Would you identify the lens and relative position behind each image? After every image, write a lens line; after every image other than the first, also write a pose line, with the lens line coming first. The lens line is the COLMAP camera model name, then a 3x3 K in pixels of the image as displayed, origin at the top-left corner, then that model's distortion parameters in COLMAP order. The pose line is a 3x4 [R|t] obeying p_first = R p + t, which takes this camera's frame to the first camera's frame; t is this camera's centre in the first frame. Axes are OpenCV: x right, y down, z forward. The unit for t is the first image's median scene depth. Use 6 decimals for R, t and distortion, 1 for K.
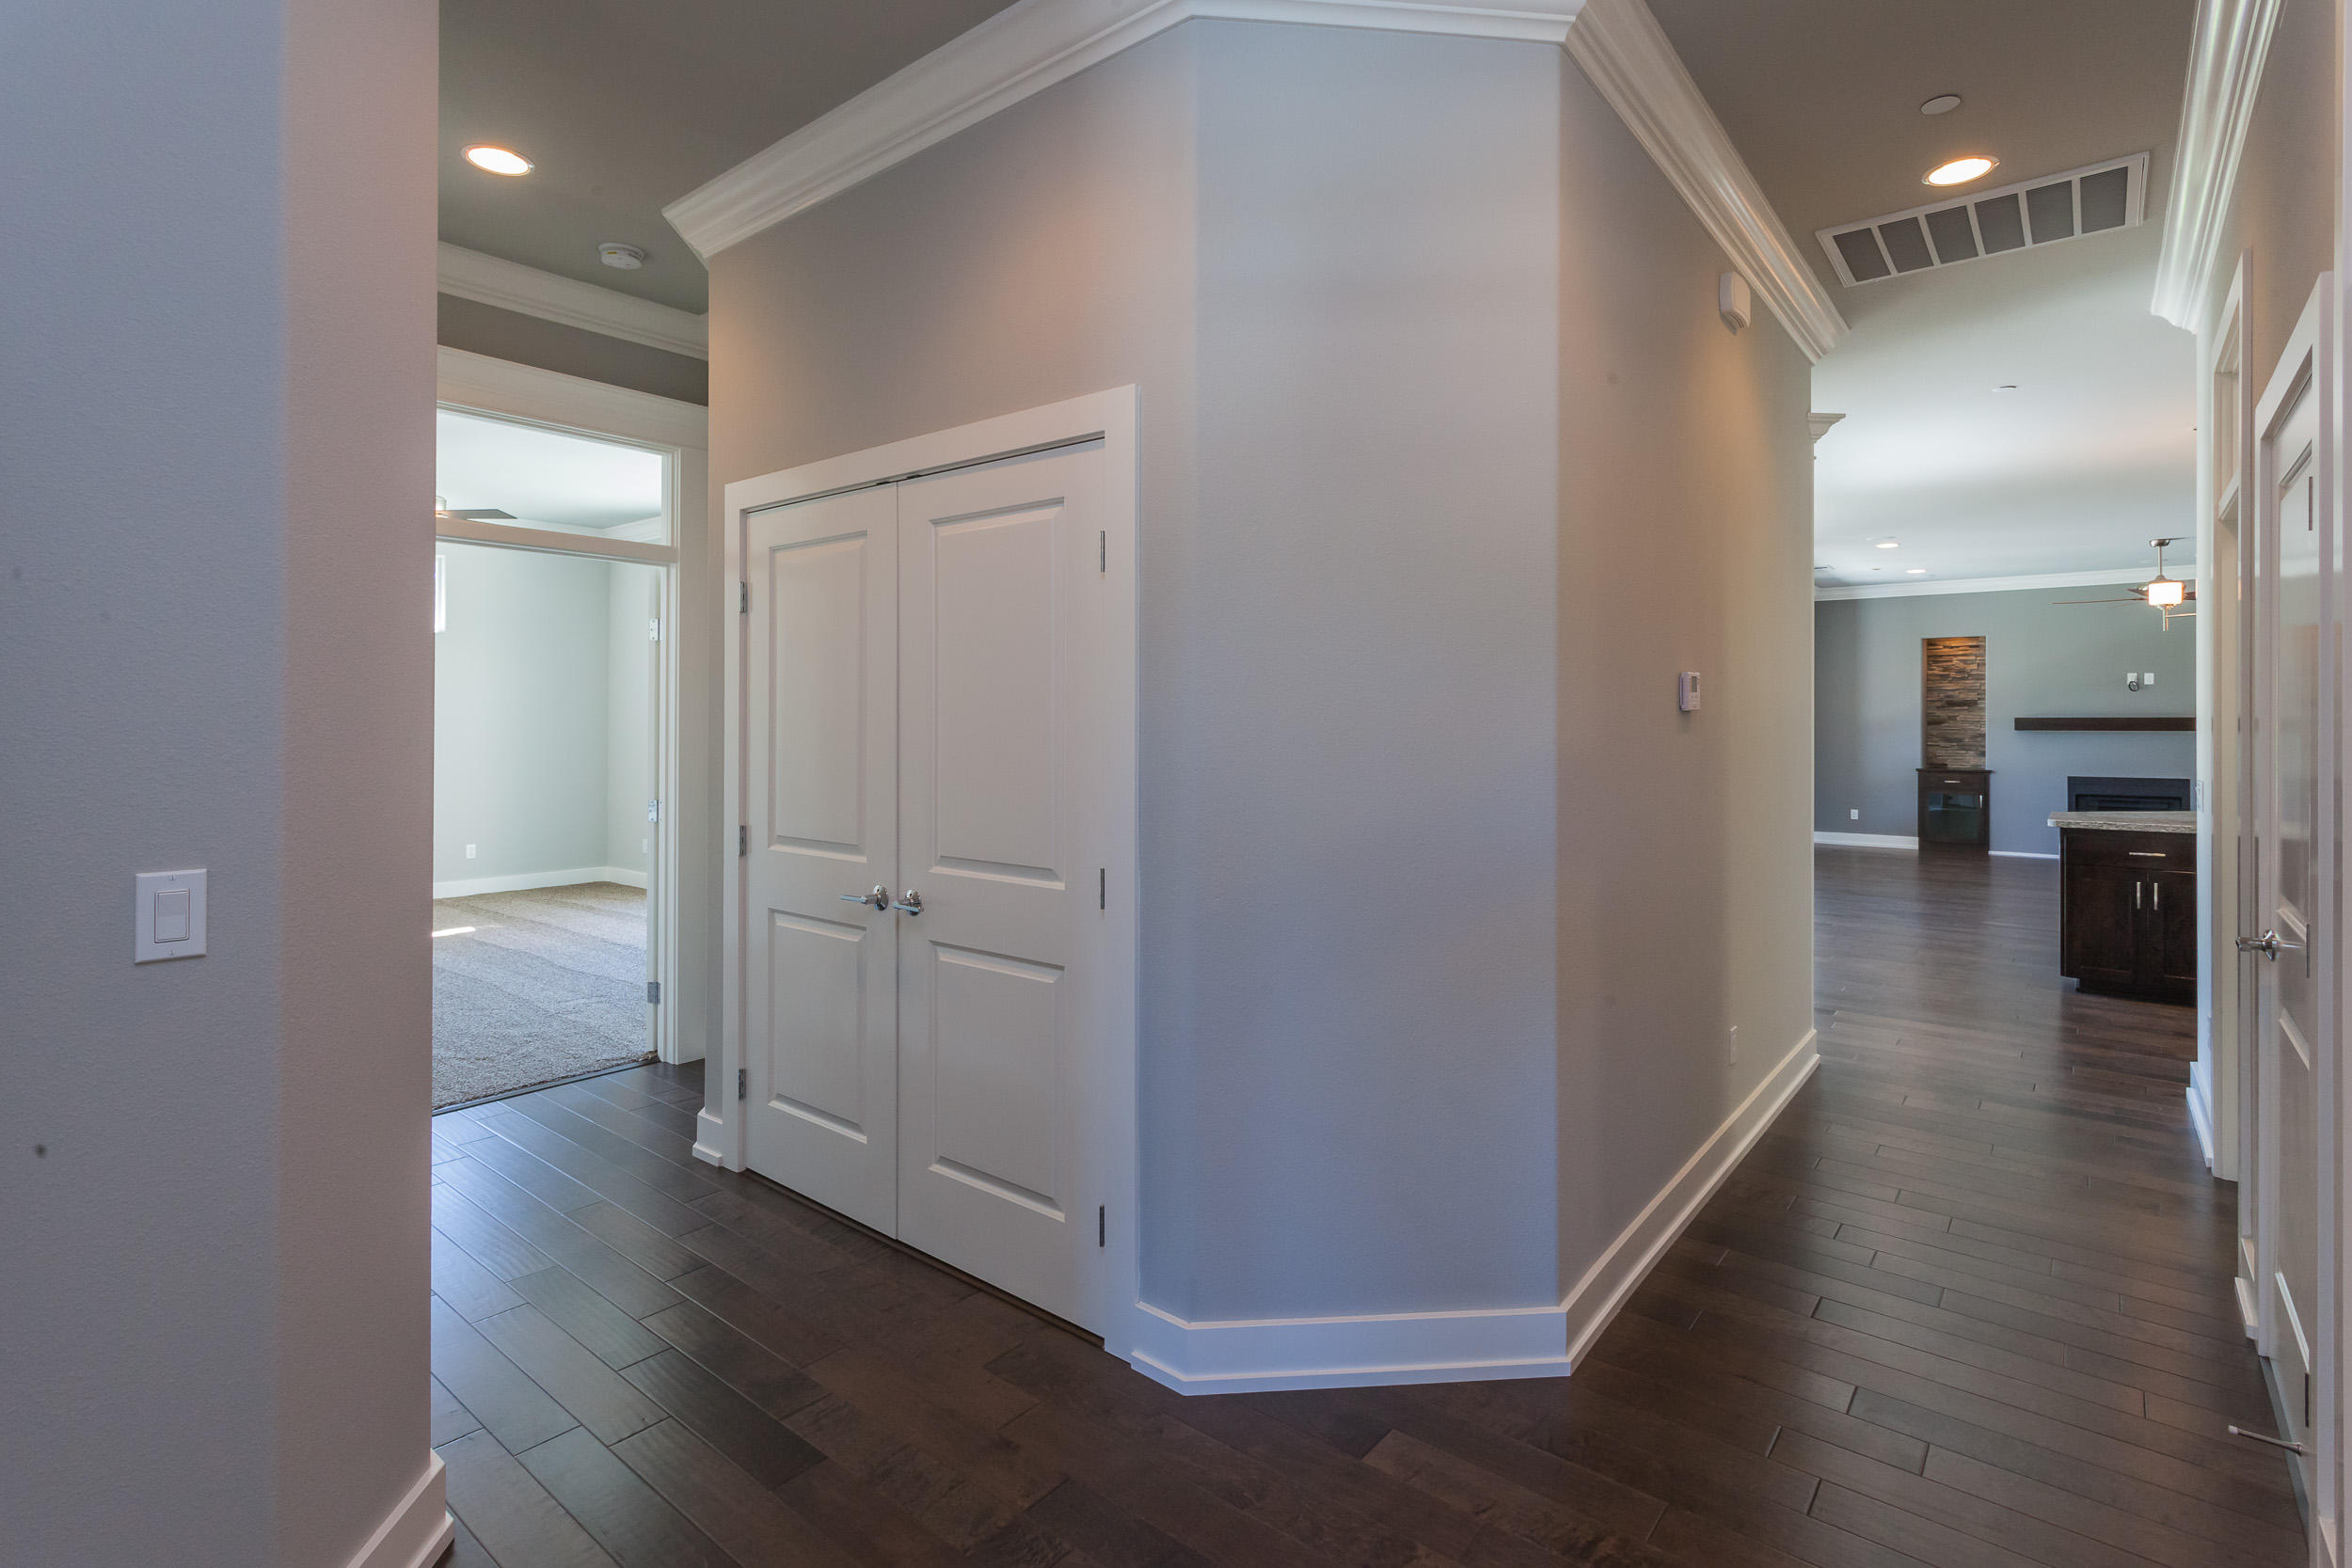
lens RADIAL K [[1143.0, 0, 1157.8], [0, 1143.0, 718.1], [0, 0, 1]] dist [-0.000790, 0.000133]
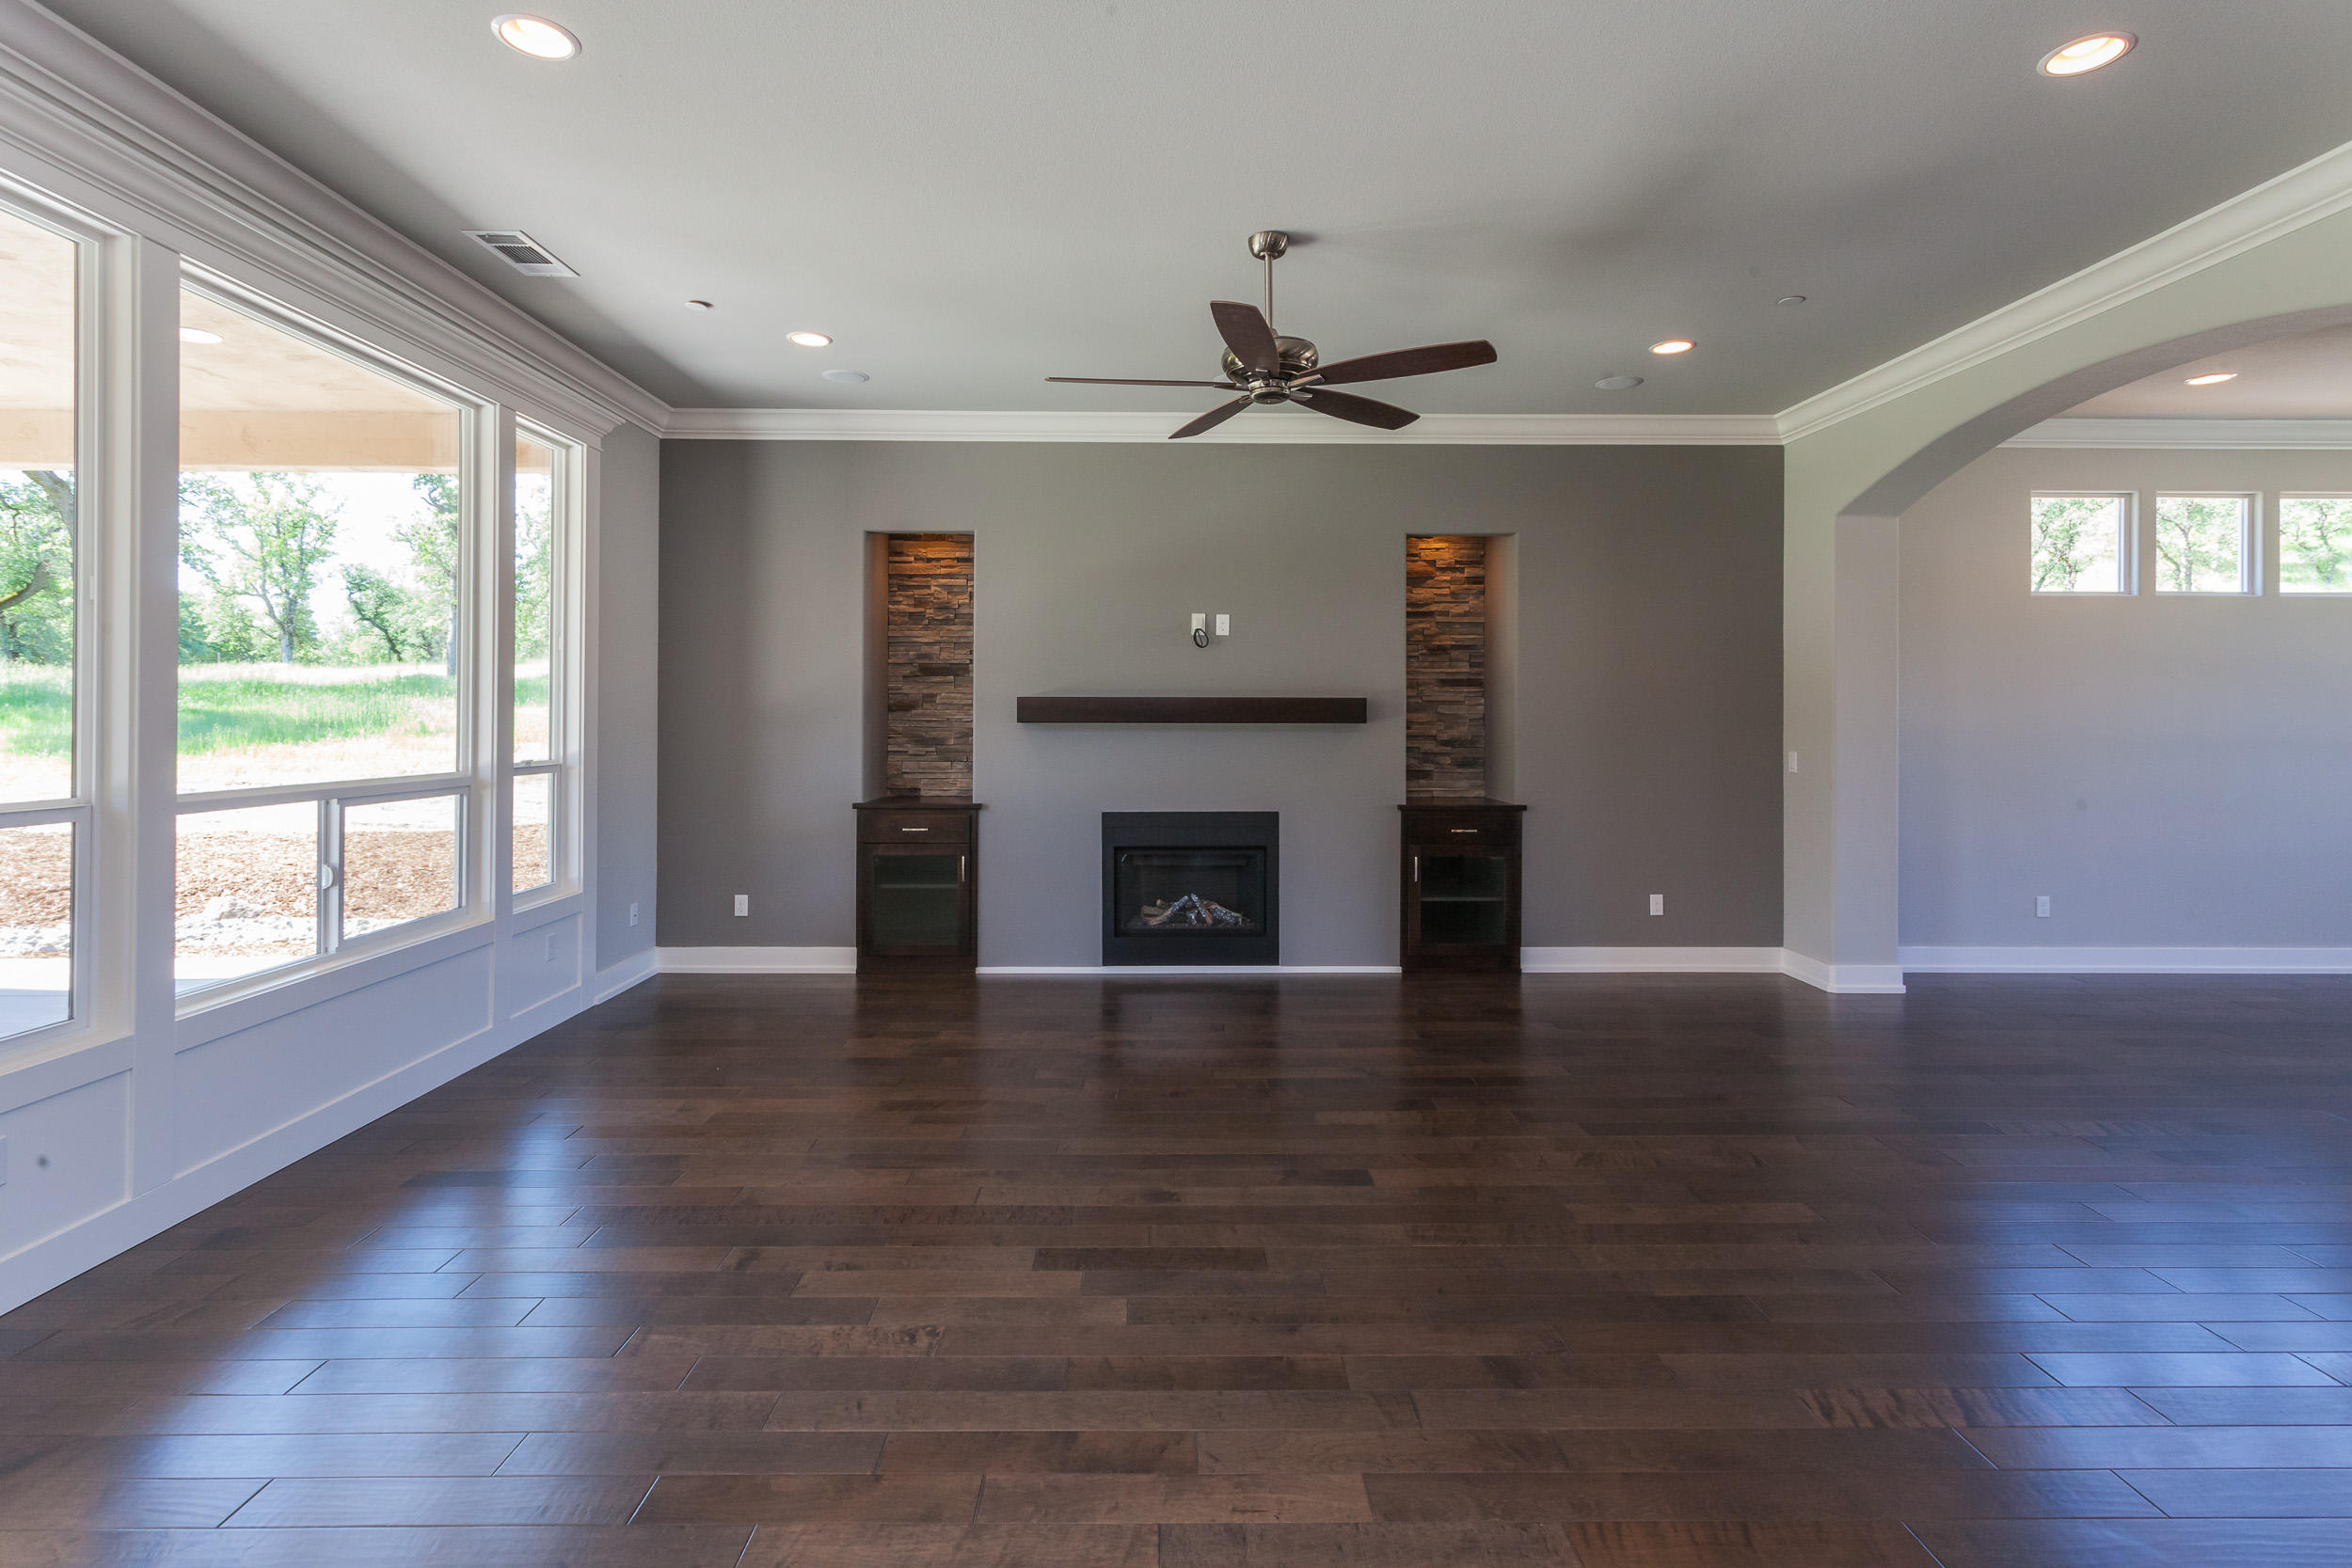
lens RADIAL K [[1143.0, 0, 1163.1], [0, 1143.0, 710.2], [0, 0, 1]] dist [-0.000790, 0.000133]
pose [[0.766723, 0.000793, 0.641977, 0.455581], [-0.003319, 0.999991, 0.002729, 0.003608], [-0.641969, -0.004223, 0.766719, 0.550289]]
